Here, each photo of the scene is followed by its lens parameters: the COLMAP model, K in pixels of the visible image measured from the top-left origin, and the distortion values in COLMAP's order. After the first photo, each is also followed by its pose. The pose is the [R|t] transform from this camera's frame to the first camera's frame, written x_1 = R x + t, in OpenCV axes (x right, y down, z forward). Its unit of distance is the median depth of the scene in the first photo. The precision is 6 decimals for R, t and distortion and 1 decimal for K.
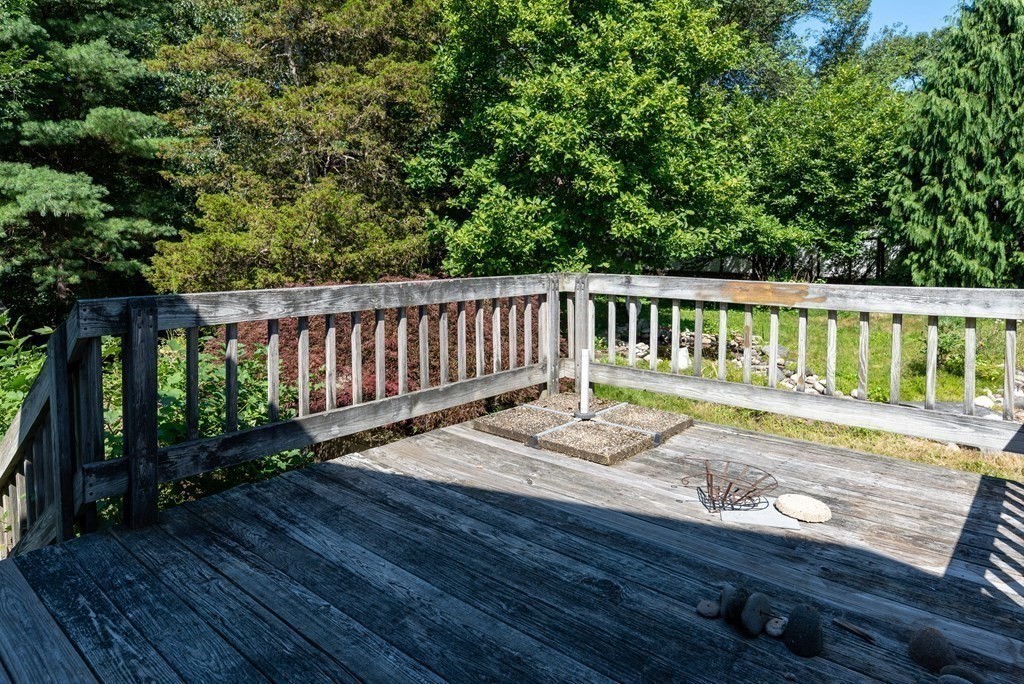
lens RADIAL K [[630.1, 0, 510.2], [0, 630.1, 276.3], [0, 0, 1]] dist [0.006759, -0.003700]
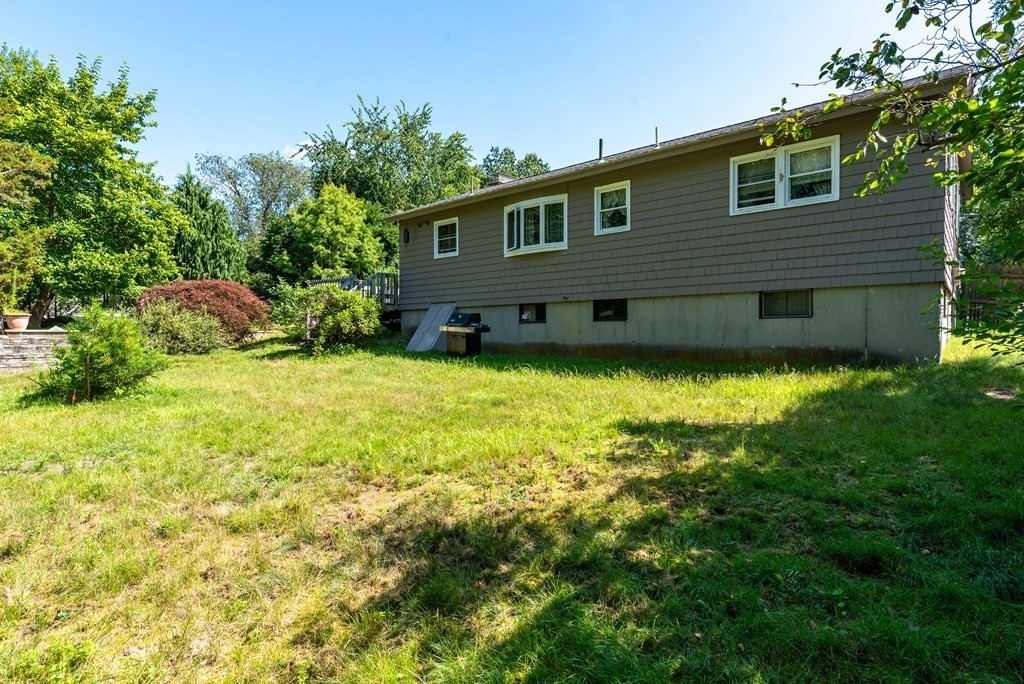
lens RADIAL K [[540.5, 0, 516.6], [0, 540.5, 344.1], [0, 0, 1]] dist [0.003306, -0.002112]
pose [[-0.003006, -0.016745, 0.999855, -1.308622], [0.043531, 0.998910, 0.016860, 0.152857], [-0.999048, 0.043575, -0.002274, -0.168536]]
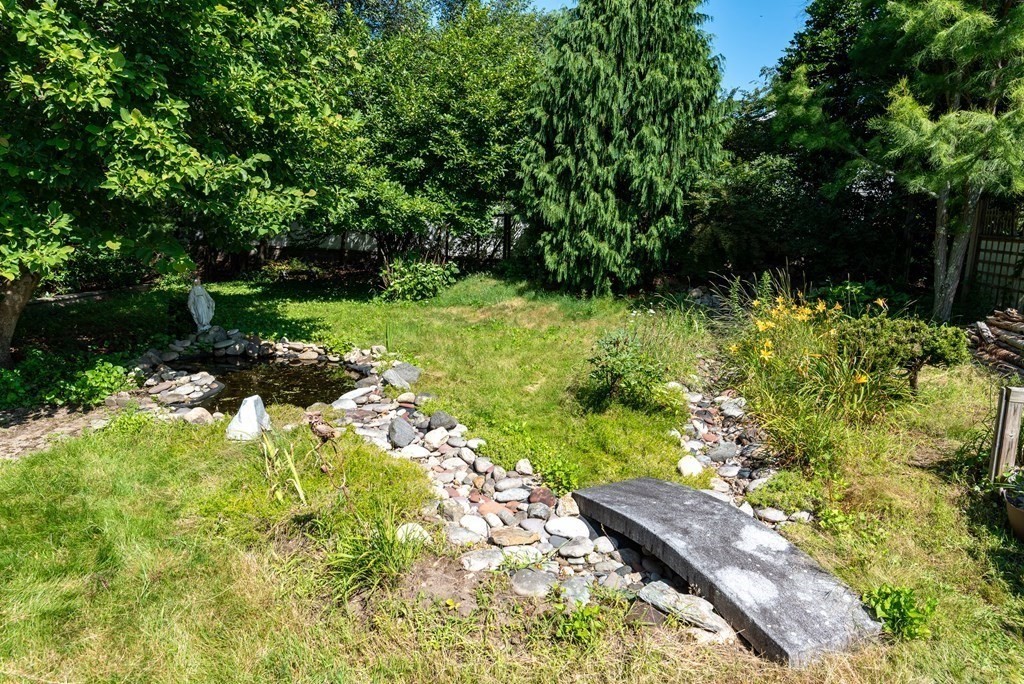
lens RADIAL K [[642.5, 0, 518.8], [0, 642.5, 338.9], [0, 0, 1]] dist [0.001840, -0.001493]
pose [[0.840450, -0.070729, 0.537253, 0.114463], [-0.003722, 0.990668, 0.136243, -0.012829], [-0.541876, -0.116505, 0.832344, 0.262435]]
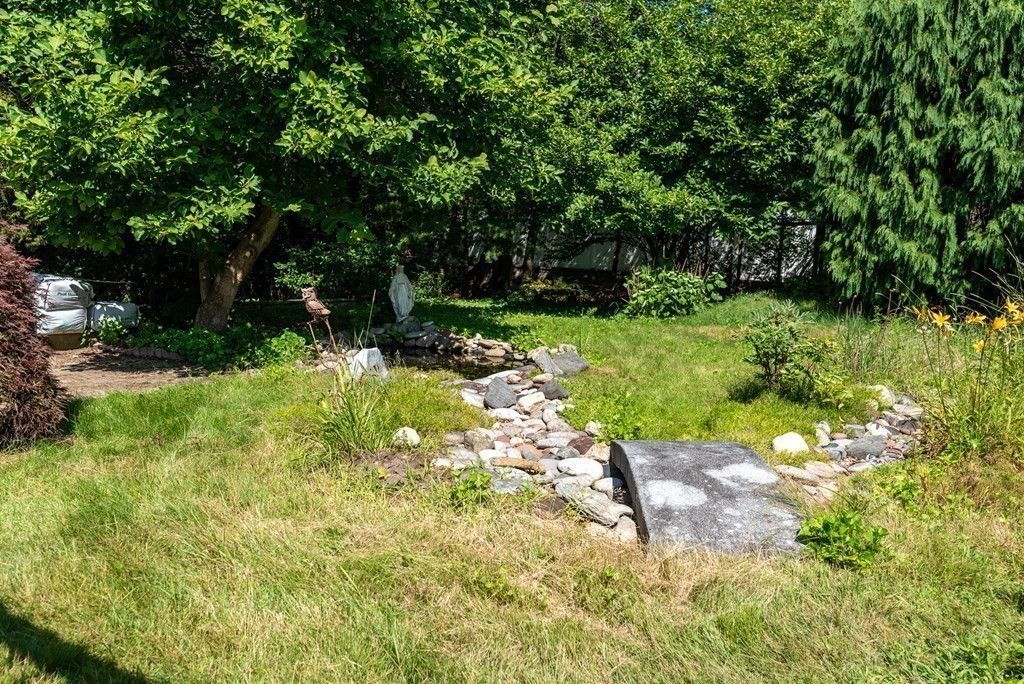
lens RADIAL K [[856.0, 0, 515.8], [0, 856.0, 342.1], [0, 0, 1]] dist [0.001836, -0.002462]
pose [[0.991340, 0.032047, 0.127352, 0.207327], [-0.039888, 0.997431, 0.059504, 0.039440], [-0.125118, -0.064069, 0.990071, 0.159124]]
